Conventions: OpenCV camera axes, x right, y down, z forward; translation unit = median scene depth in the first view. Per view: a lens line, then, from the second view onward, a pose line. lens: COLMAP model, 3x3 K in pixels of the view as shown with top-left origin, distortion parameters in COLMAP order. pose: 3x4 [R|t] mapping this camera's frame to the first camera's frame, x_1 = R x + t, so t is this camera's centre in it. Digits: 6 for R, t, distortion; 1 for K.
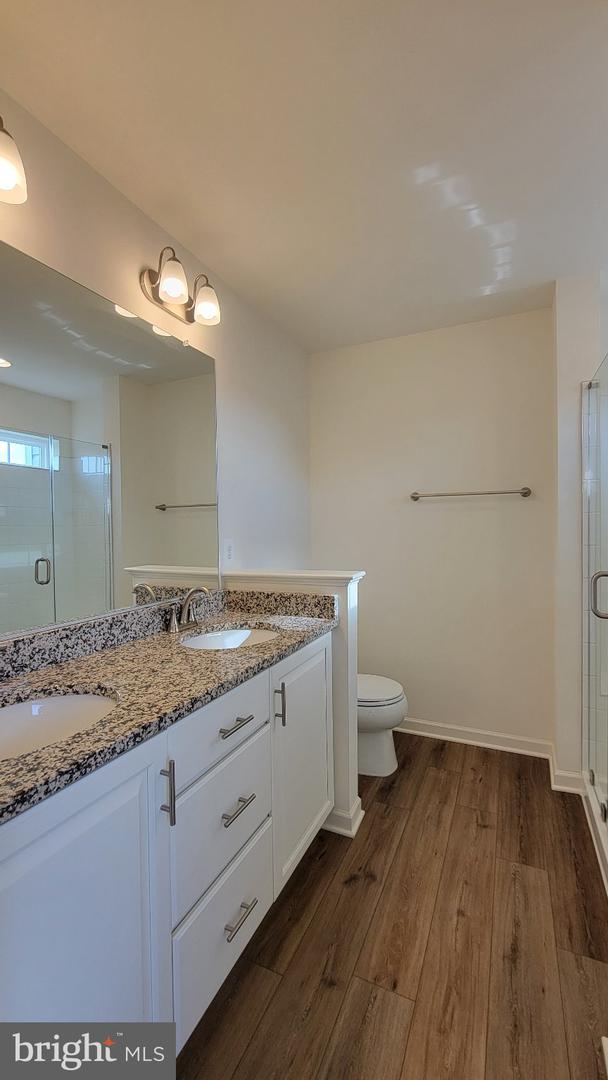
lens RADIAL K [[442.5, 0, 303.3], [0, 442.5, 538.0], [0, 0, 1]] dist [-0.002584, -0.000035]
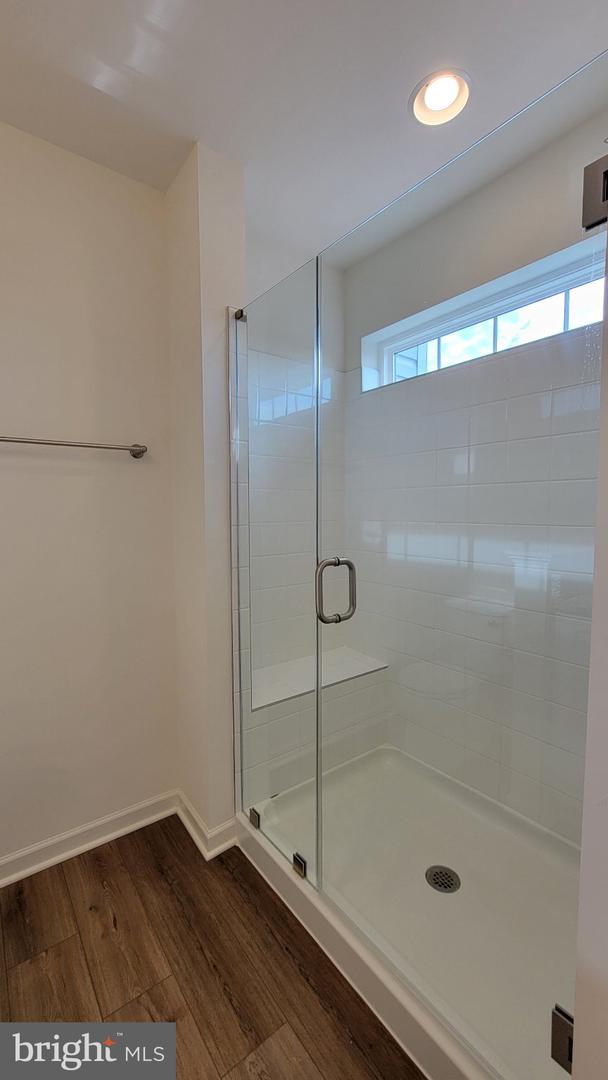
lens RADIAL K [[442.5, 0, 305.0], [0, 442.5, 536.5], [0, 0, 1]] dist [-0.002584, -0.000035]
pose [[0.456385, -0.045077, 0.888640, 0.010681], [0.013056, 0.998948, 0.043968, 0.001816], [-0.889687, -0.008464, 0.456493, 0.525651]]
